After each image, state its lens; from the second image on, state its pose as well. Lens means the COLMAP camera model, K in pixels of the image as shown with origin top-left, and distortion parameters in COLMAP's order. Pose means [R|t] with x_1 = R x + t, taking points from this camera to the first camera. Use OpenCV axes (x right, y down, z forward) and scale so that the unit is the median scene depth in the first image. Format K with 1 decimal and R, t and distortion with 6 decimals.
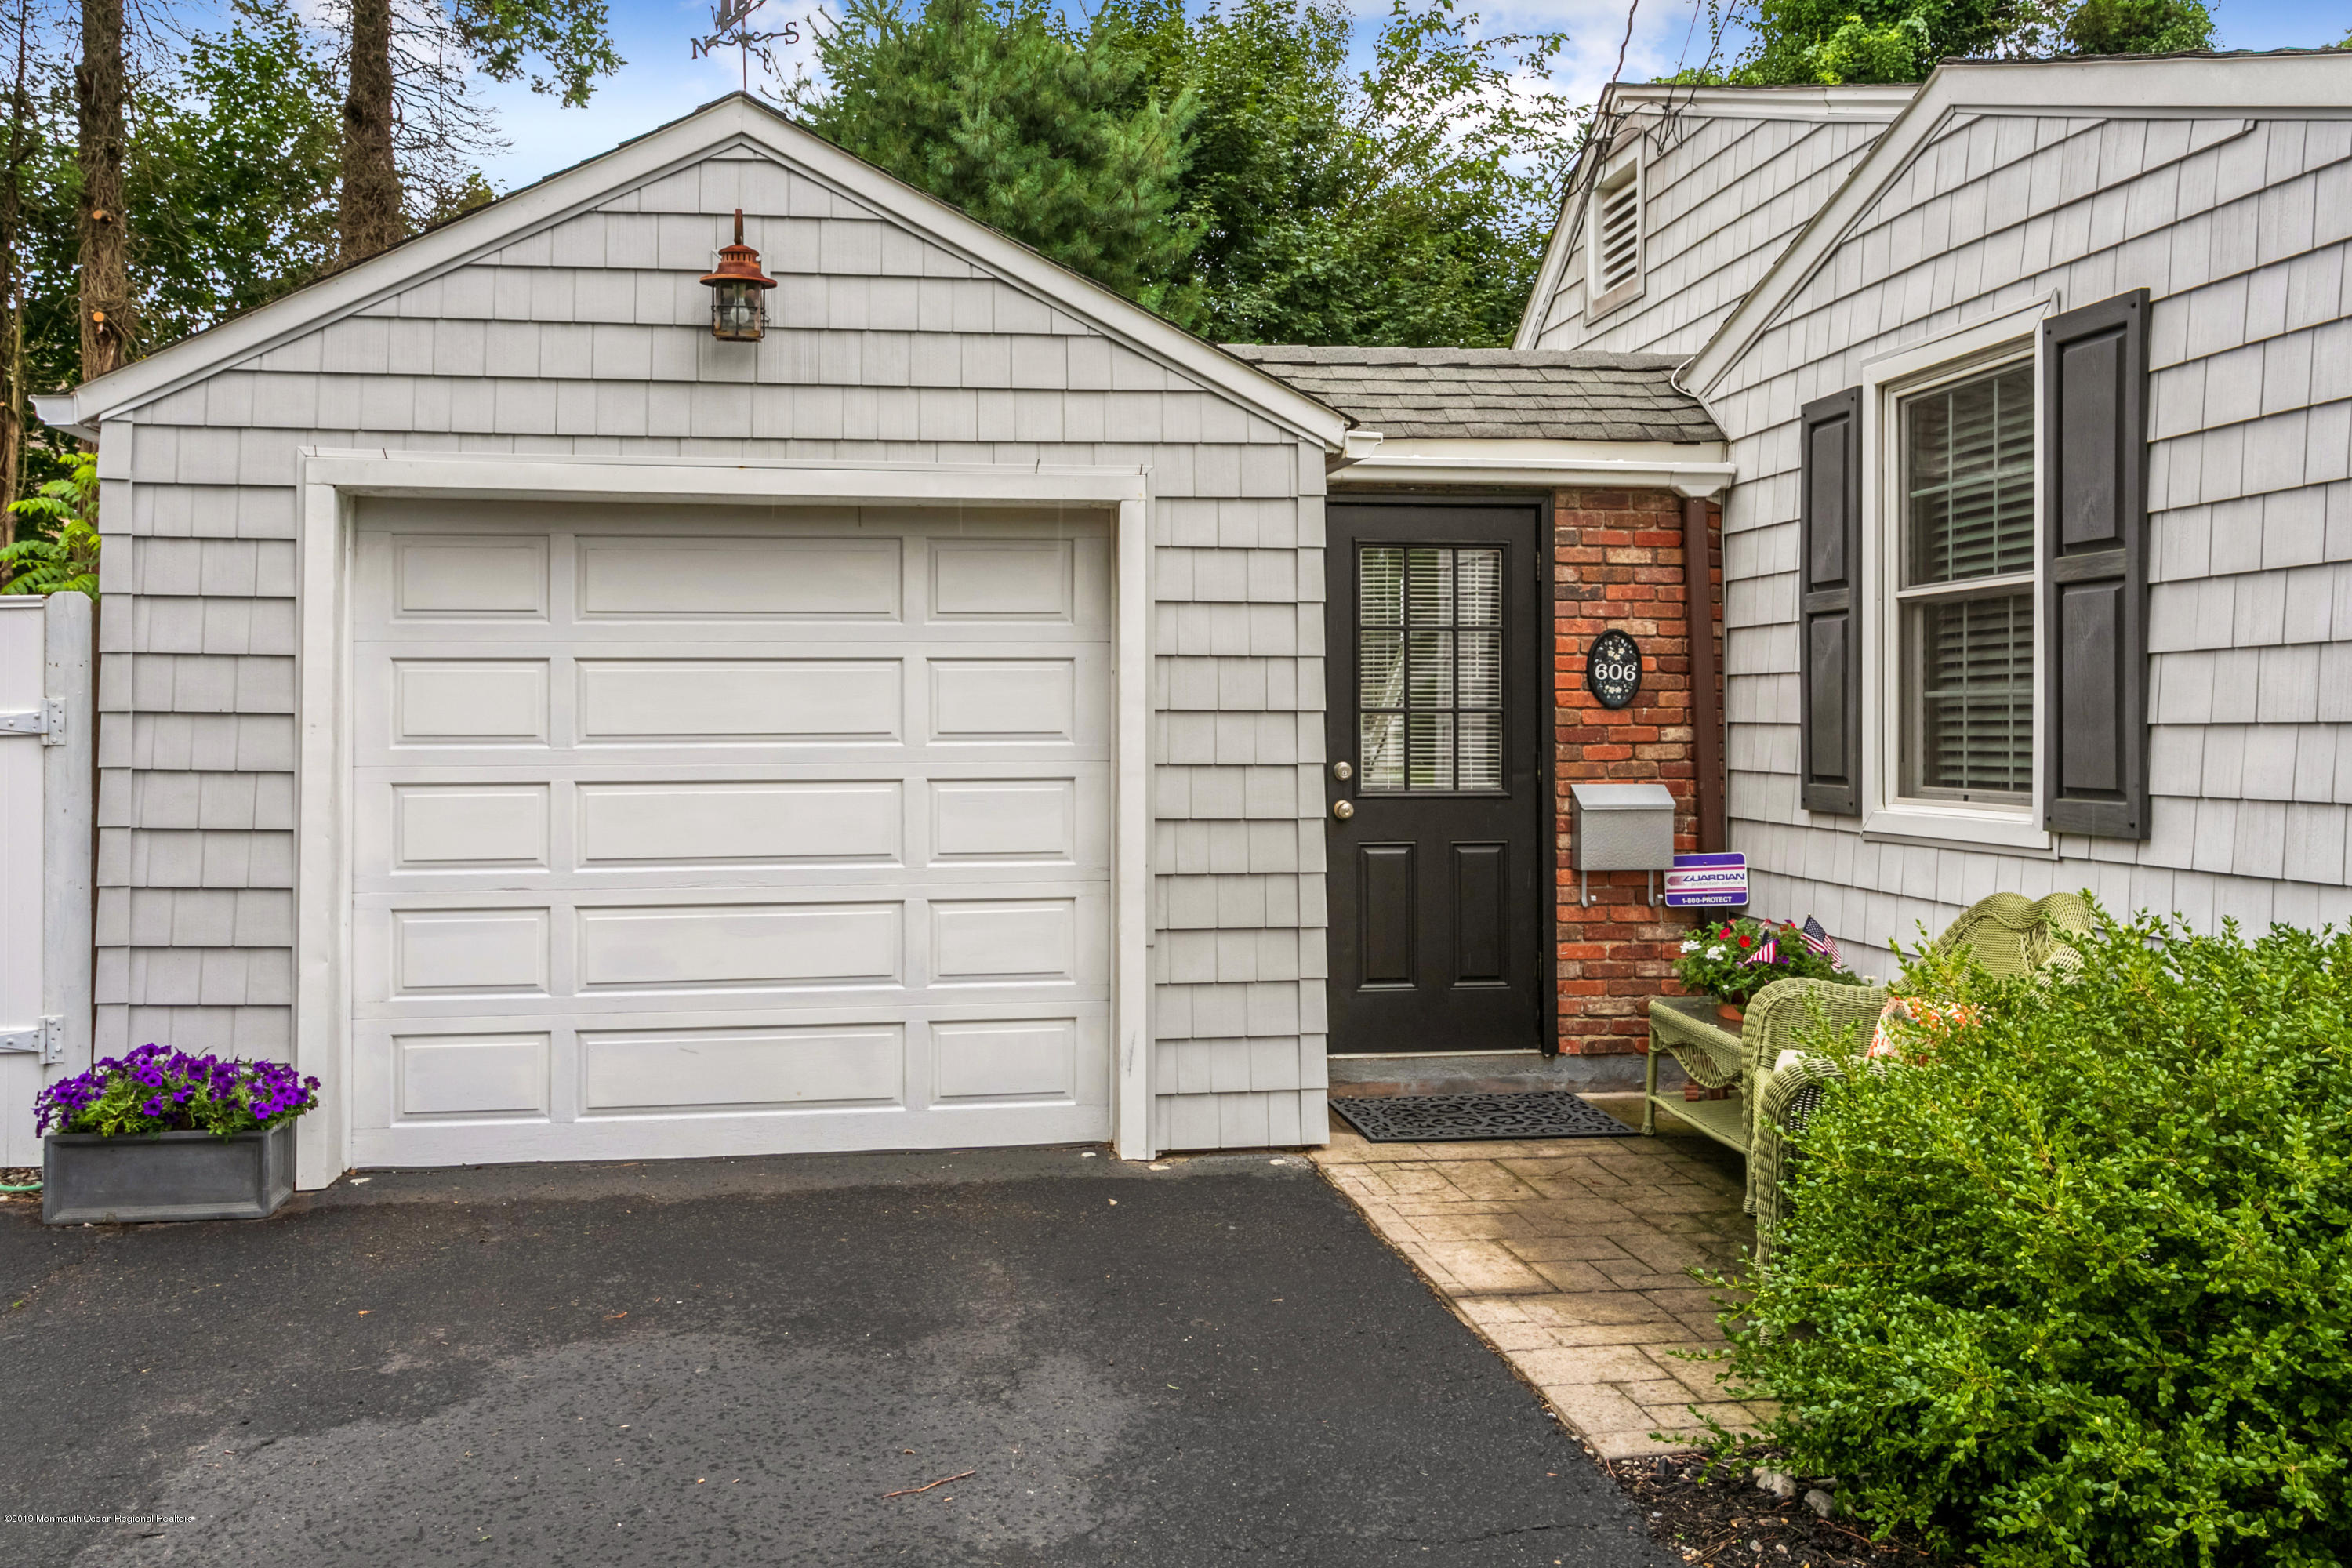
lens RADIAL K [[1852.3, 0, 1101.3], [0, 1852.3, 700.6], [0, 0, 1]] dist [0.006969, 0.002598]
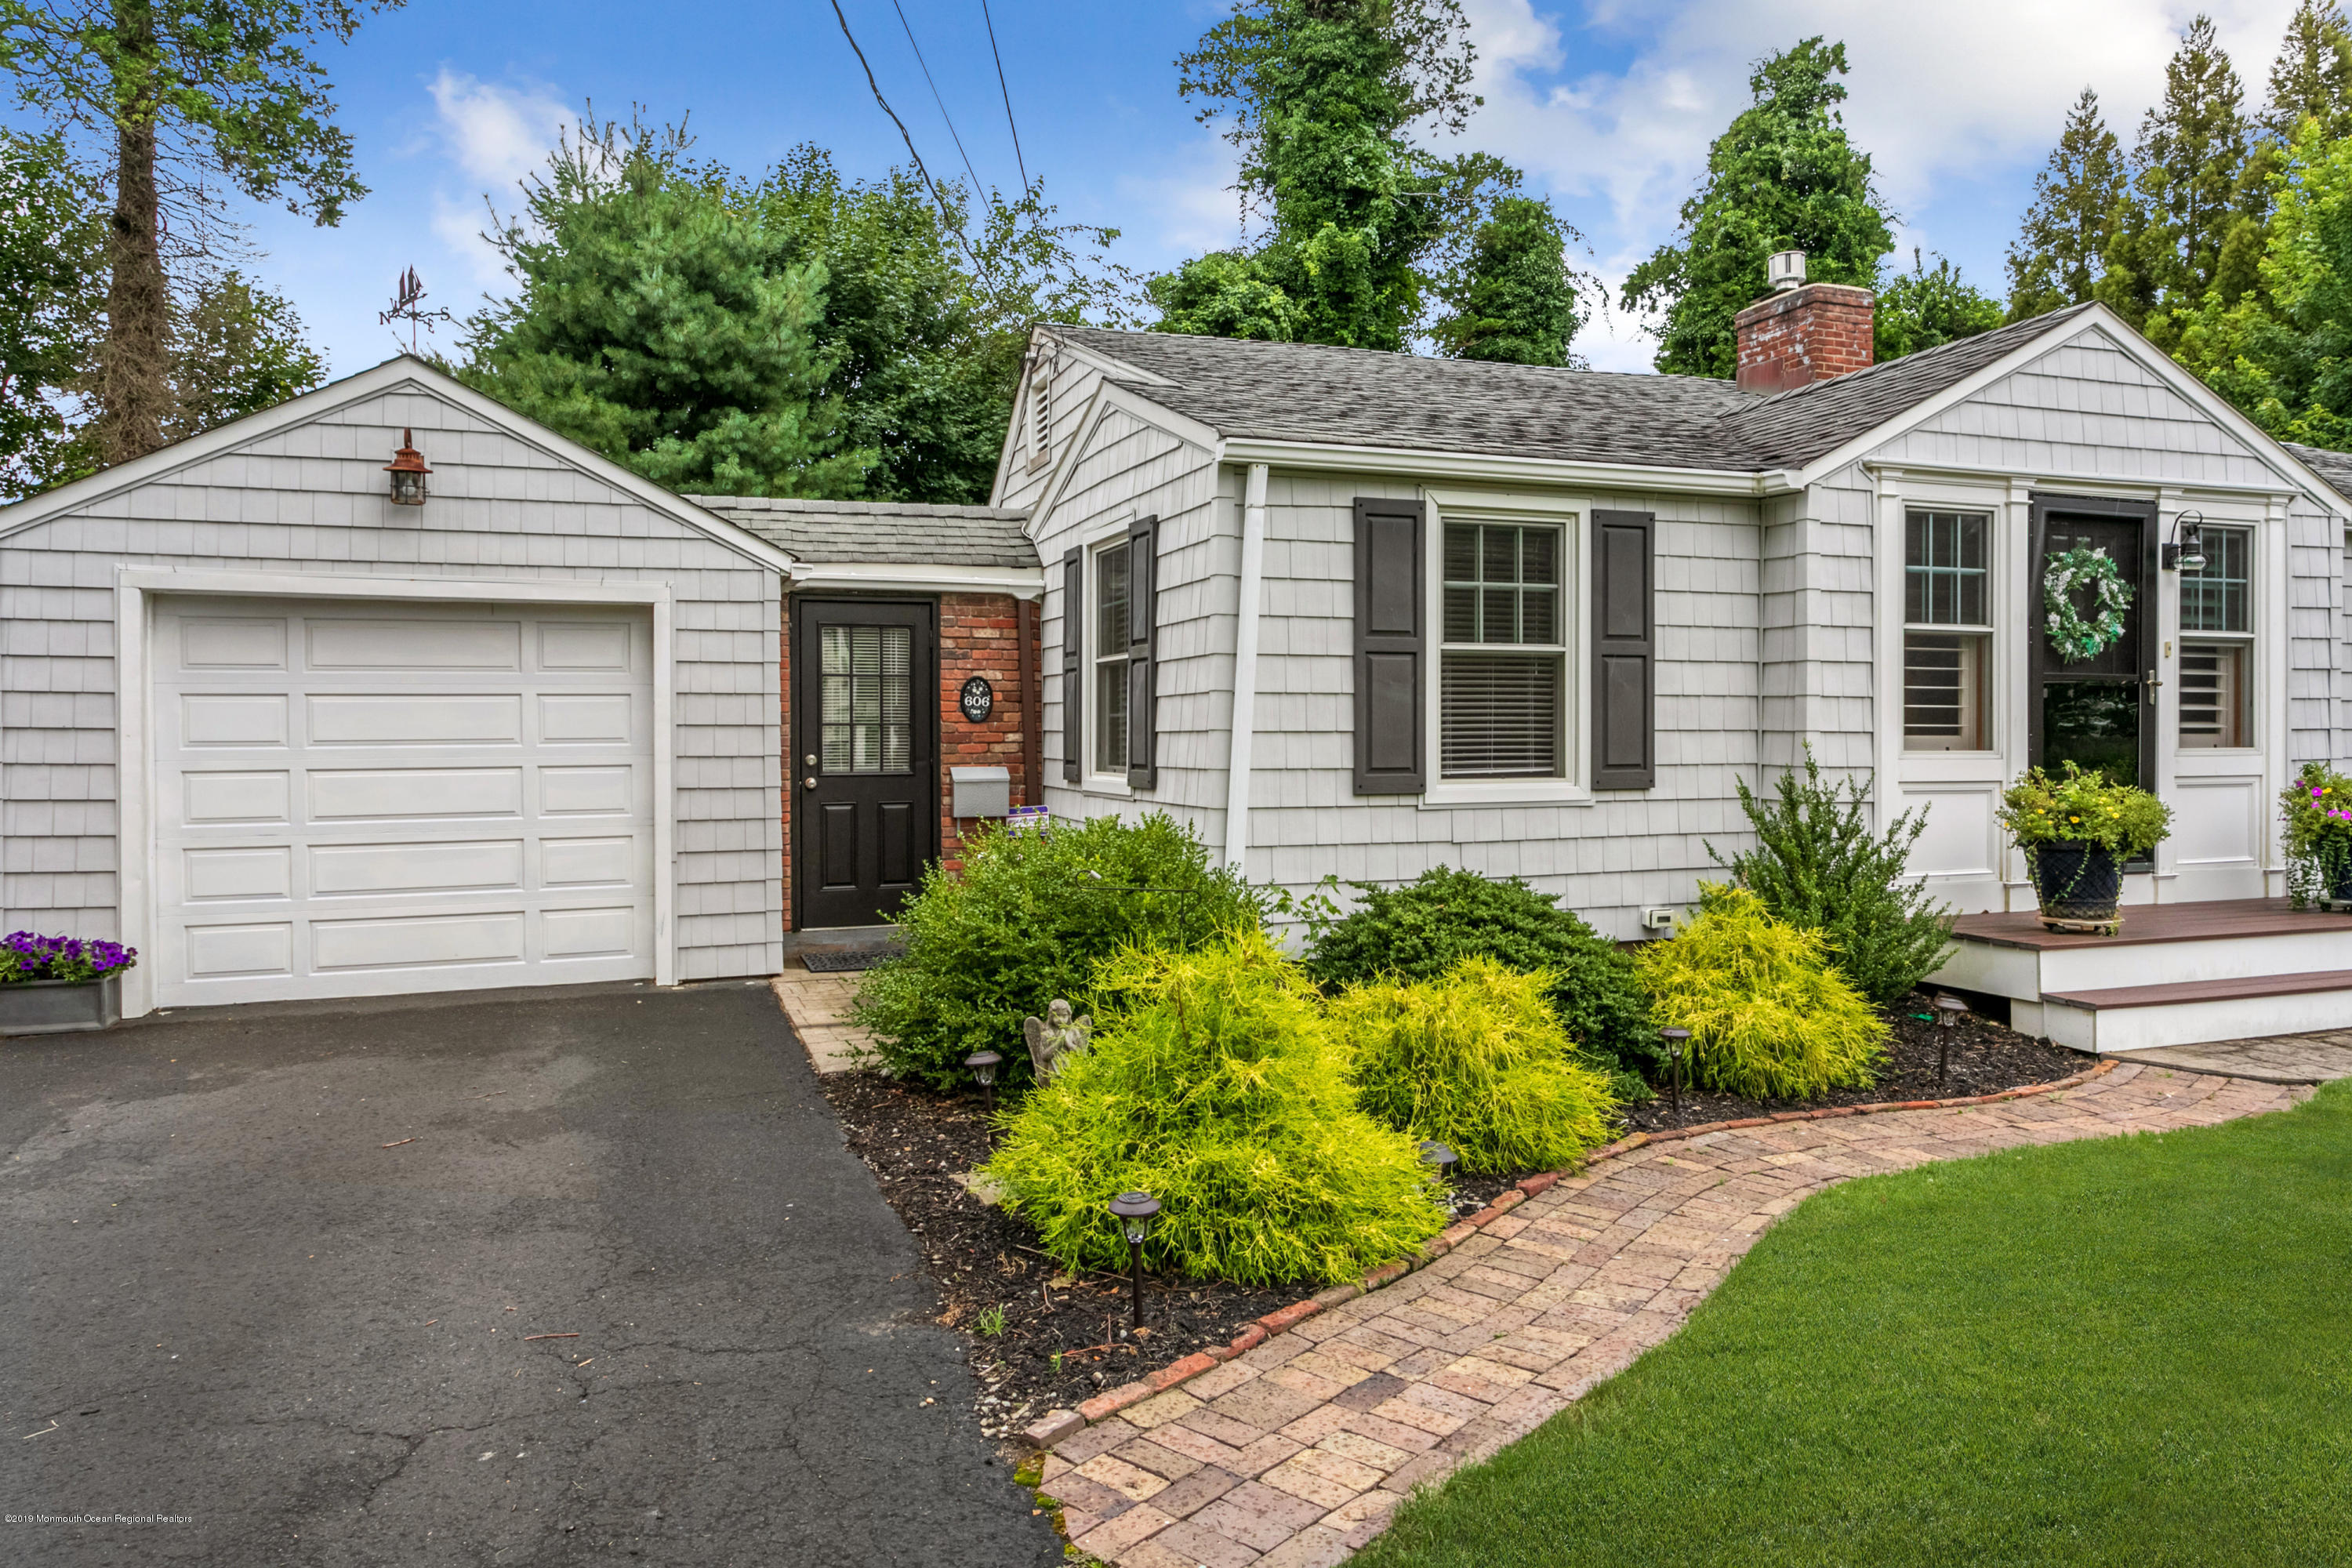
lens RADIAL K [[1543.9, 0, 1181.1], [0, 1543.9, 750.1], [0, 0, 1]] dist [-0.005833, 0.006583]
pose [[0.975770, -0.005760, 0.218722, 0.168566], [0.000137, 0.999669, 0.025718, -0.007978], [-0.218797, -0.025065, 0.975448, -0.486334]]
